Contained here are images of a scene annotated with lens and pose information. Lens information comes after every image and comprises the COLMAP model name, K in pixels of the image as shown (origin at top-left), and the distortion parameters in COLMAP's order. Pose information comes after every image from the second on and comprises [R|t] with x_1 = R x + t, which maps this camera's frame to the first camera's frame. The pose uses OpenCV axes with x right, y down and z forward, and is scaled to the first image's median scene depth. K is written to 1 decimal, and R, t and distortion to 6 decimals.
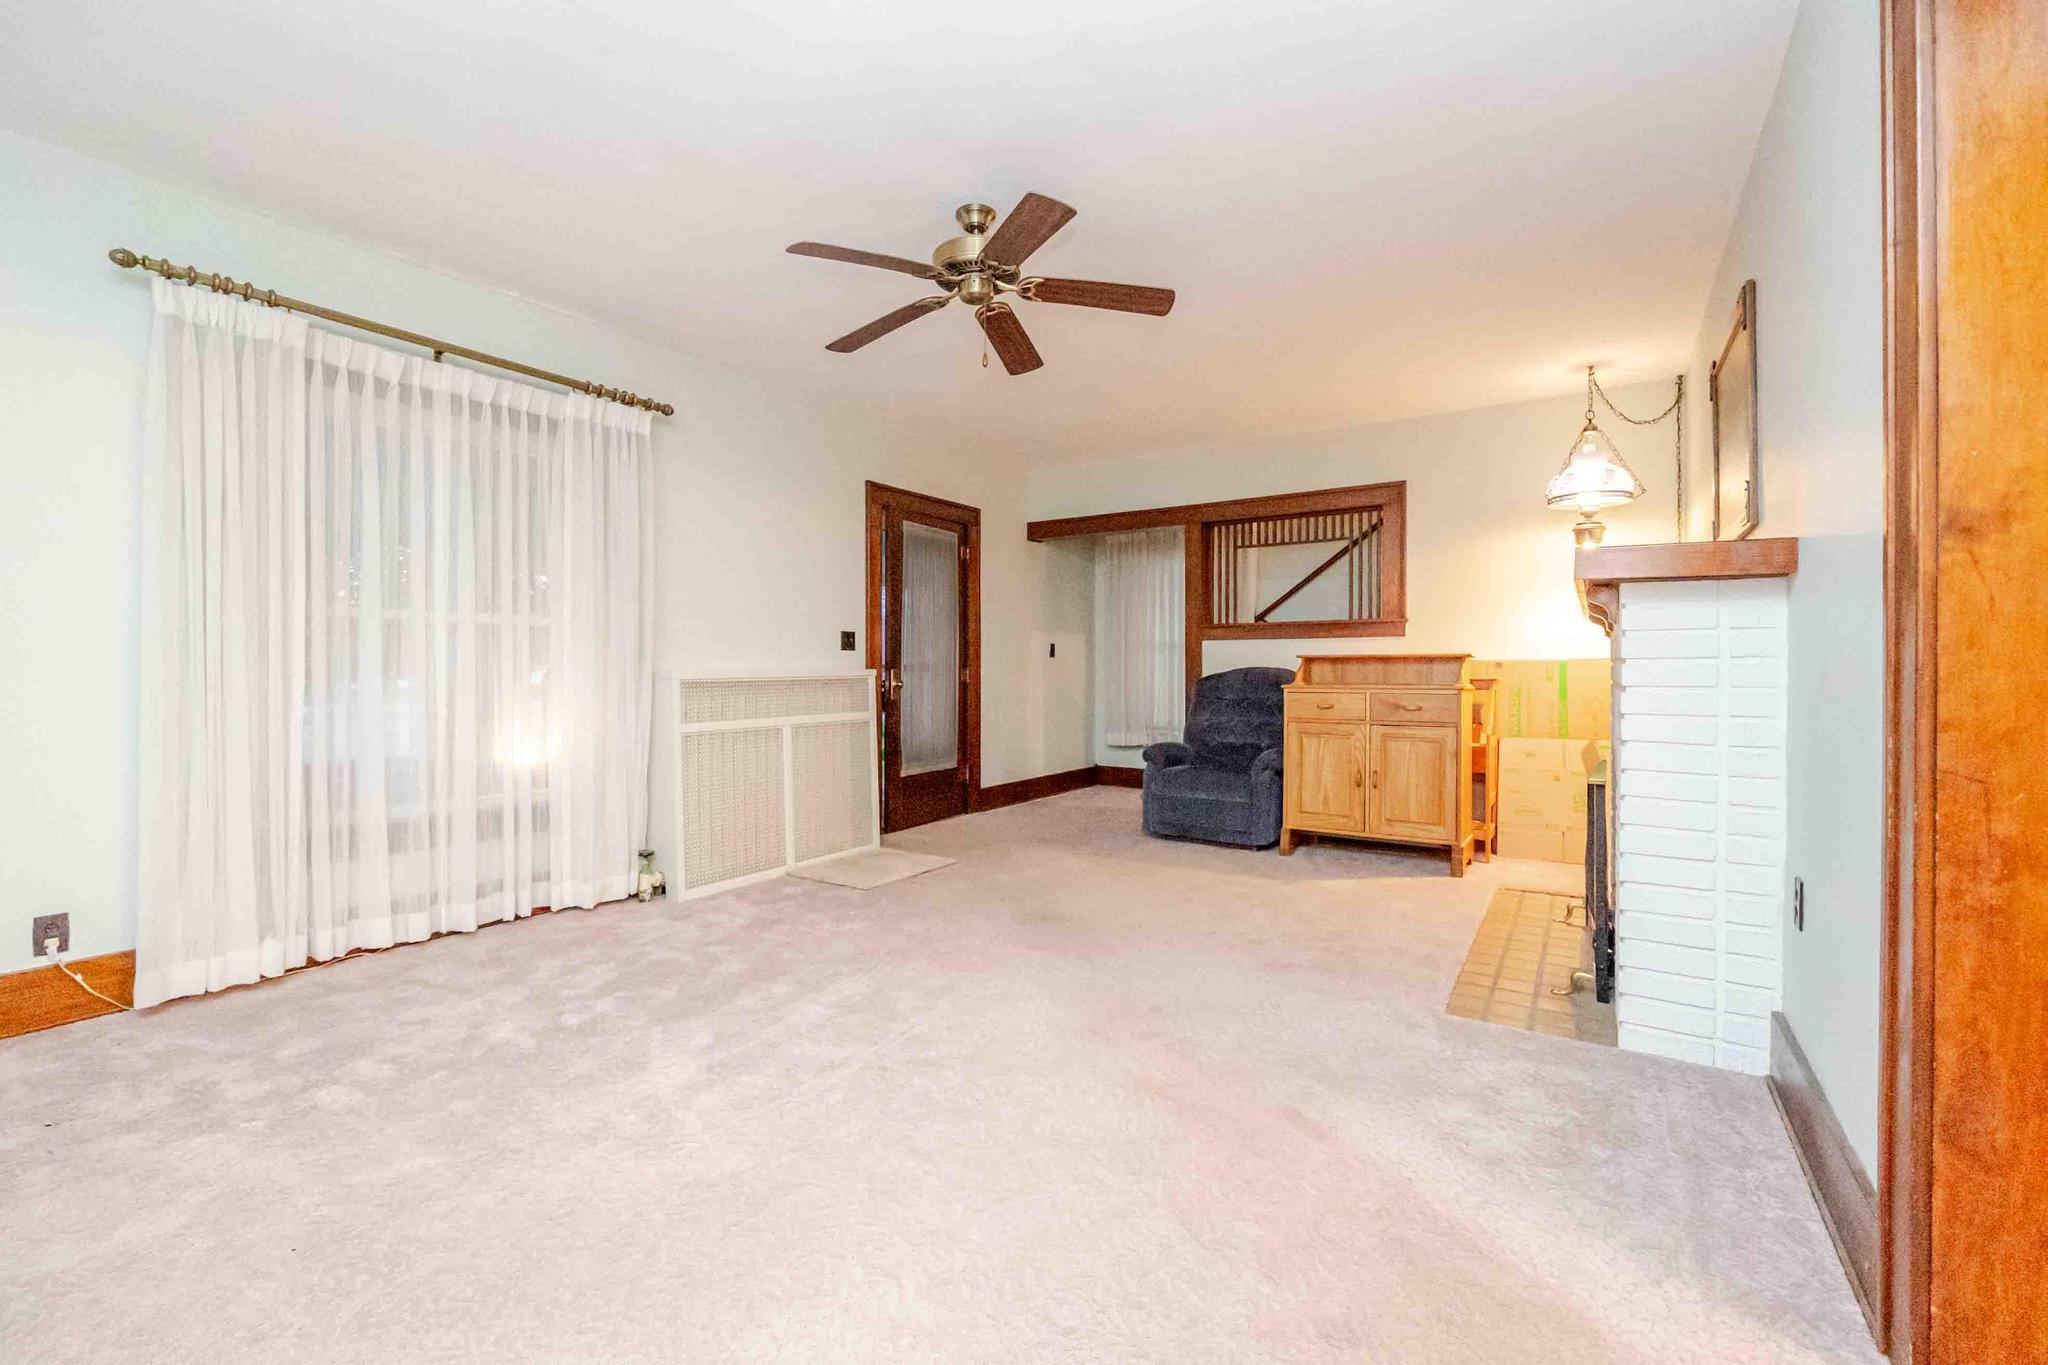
lens RADIAL K [[859.0, 0, 998.8], [0, 859.0, 673.4], [0, 0, 1]] dist [-0.001680, -0.000044]
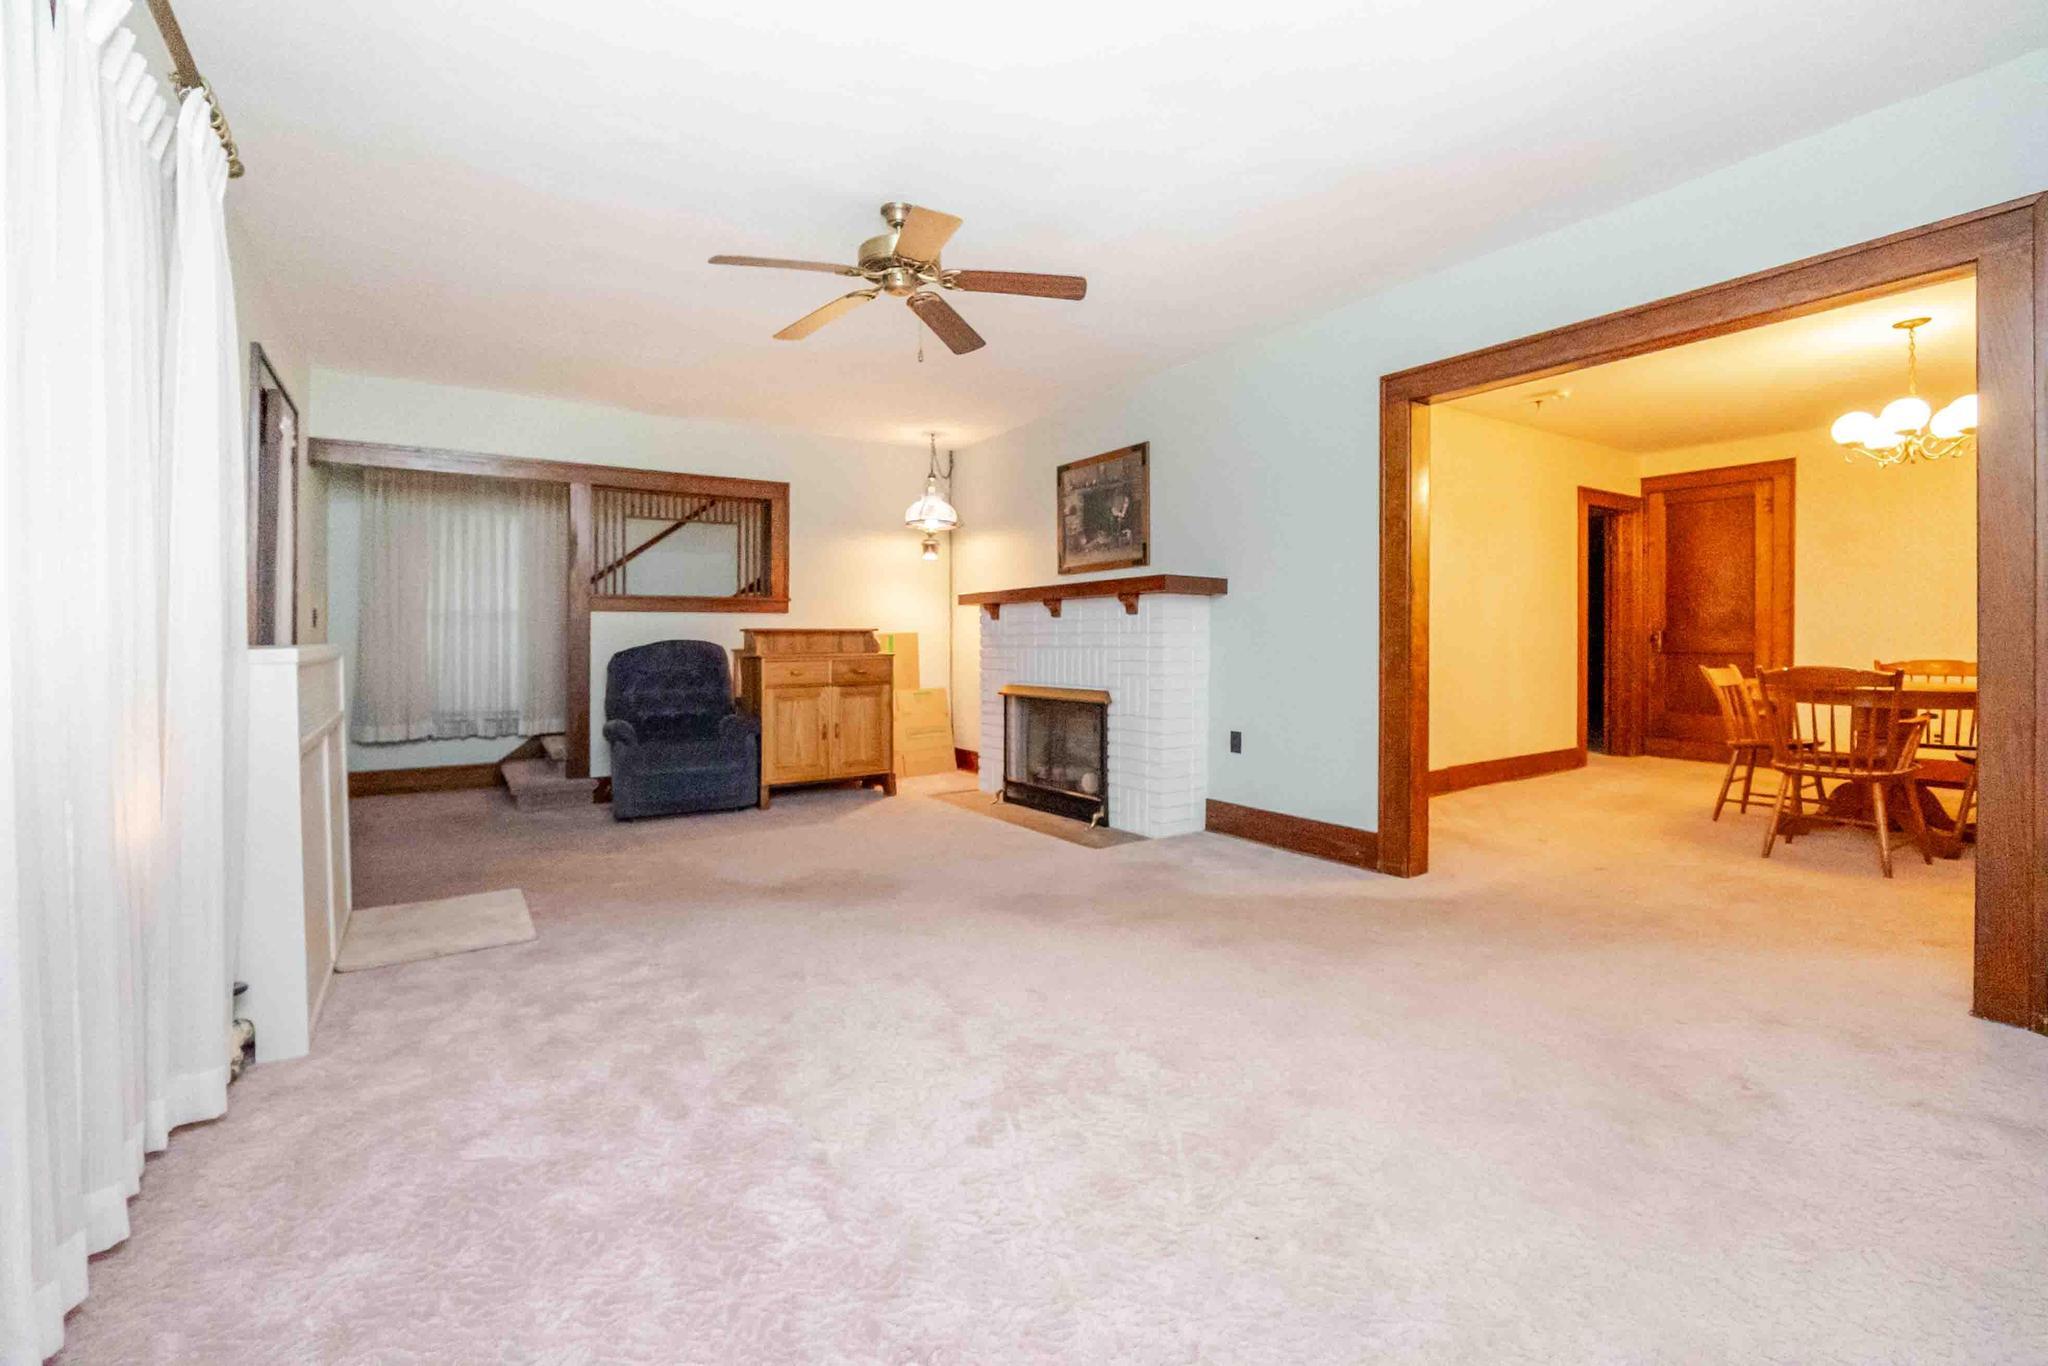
lens RADIAL K [[884.5, 0, 1024.5], [0, 884.5, 616.7], [0, 0, 1]] dist [-0.002262, -0.000060]
pose [[0.371739, 0.030047, 0.927851, -0.596958], [0.015535, 0.999135, -0.038580, 0.014878], [-0.928207, 0.028756, 0.370950, 0.268911]]
